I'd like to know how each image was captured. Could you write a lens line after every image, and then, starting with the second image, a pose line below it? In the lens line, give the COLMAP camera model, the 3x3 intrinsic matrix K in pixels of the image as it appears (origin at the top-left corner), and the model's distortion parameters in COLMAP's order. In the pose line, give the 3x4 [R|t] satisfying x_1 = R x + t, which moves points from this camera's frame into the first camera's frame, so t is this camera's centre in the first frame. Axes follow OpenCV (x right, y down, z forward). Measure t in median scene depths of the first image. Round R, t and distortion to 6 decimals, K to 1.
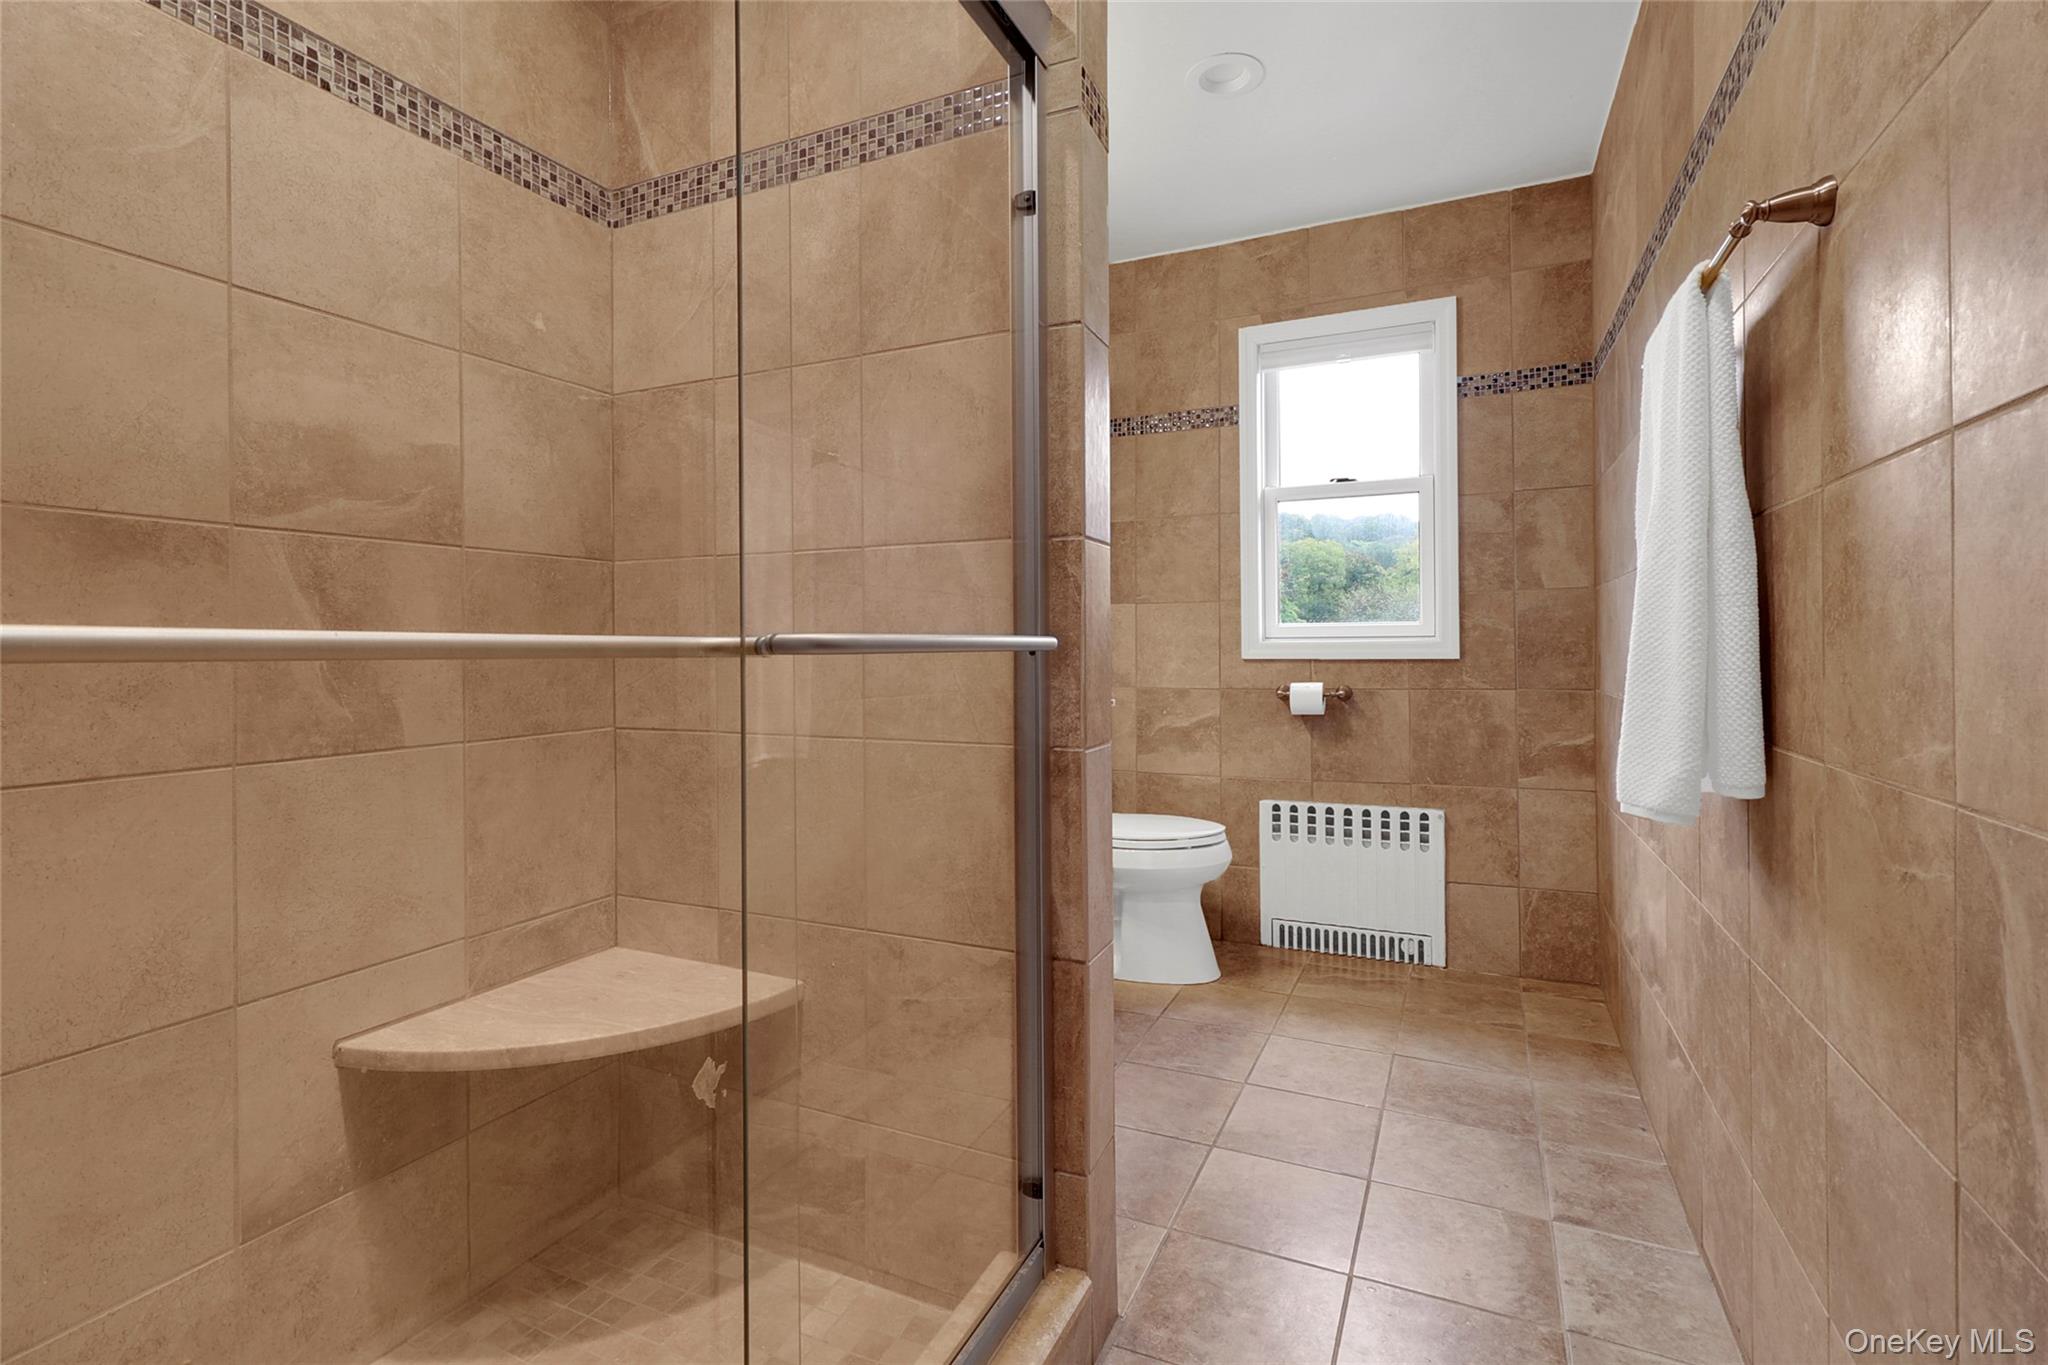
lens RADIAL K [[958.0, 0, 1029.8], [0, 958.0, 667.0], [0, 0, 1]] dist [0.003439, -0.001198]
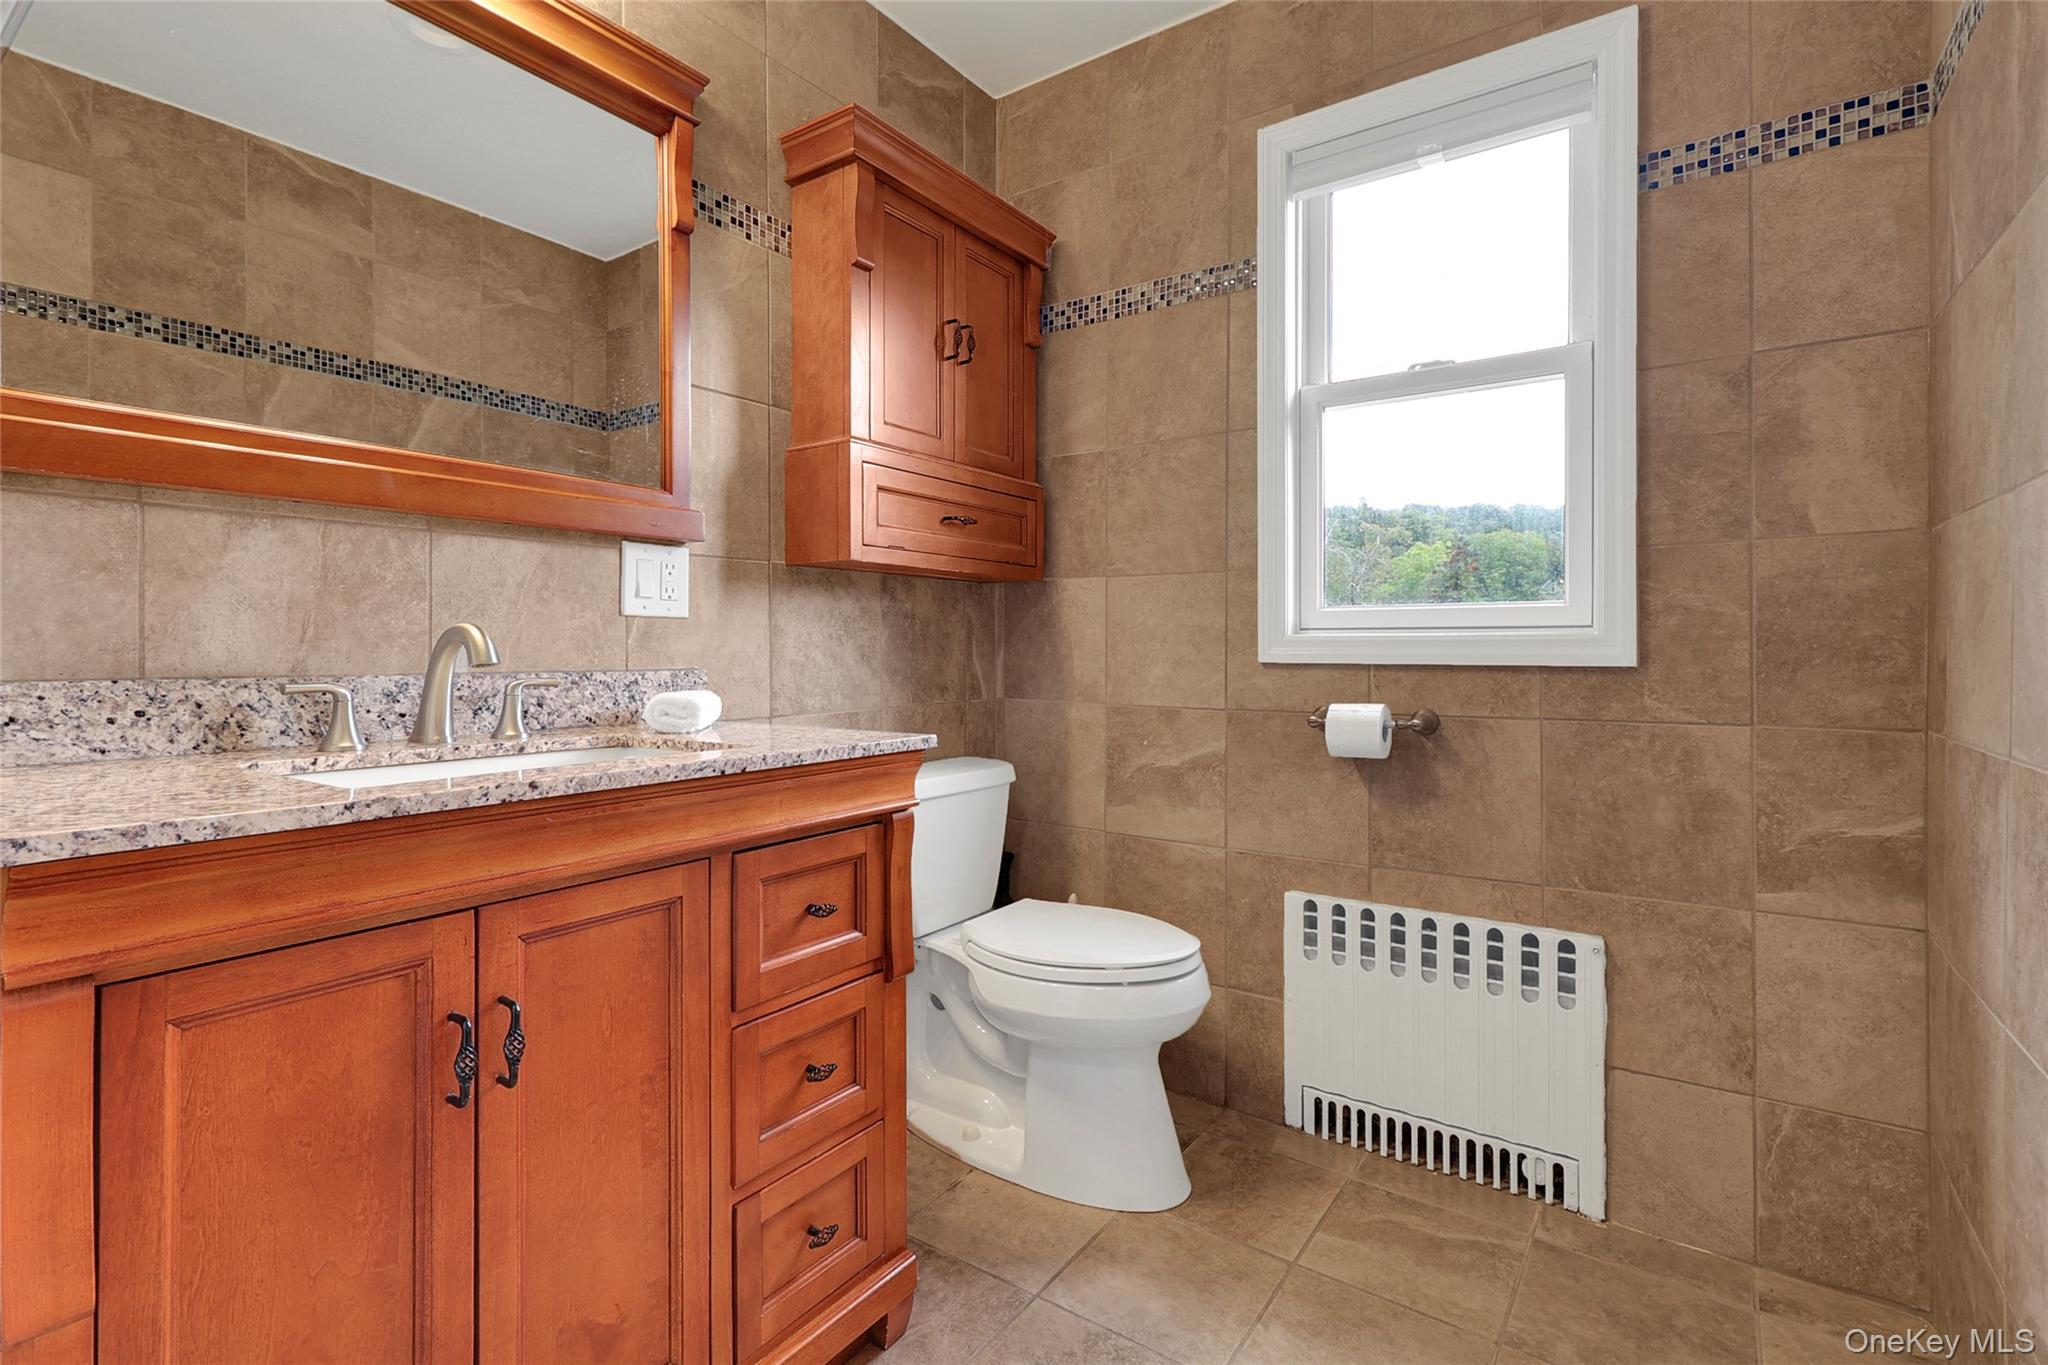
lens RADIAL K [[958.0, 0, 1019.5], [0, 958.0, 664.9], [0, 0, 1]] dist [0.003439, -0.001198]
pose [[0.983074, 0.010224, -0.182925, 0.197565], [-0.010085, 0.999948, 0.001687, -0.006944], [0.182933, 0.000186, 0.983125, 0.388570]]
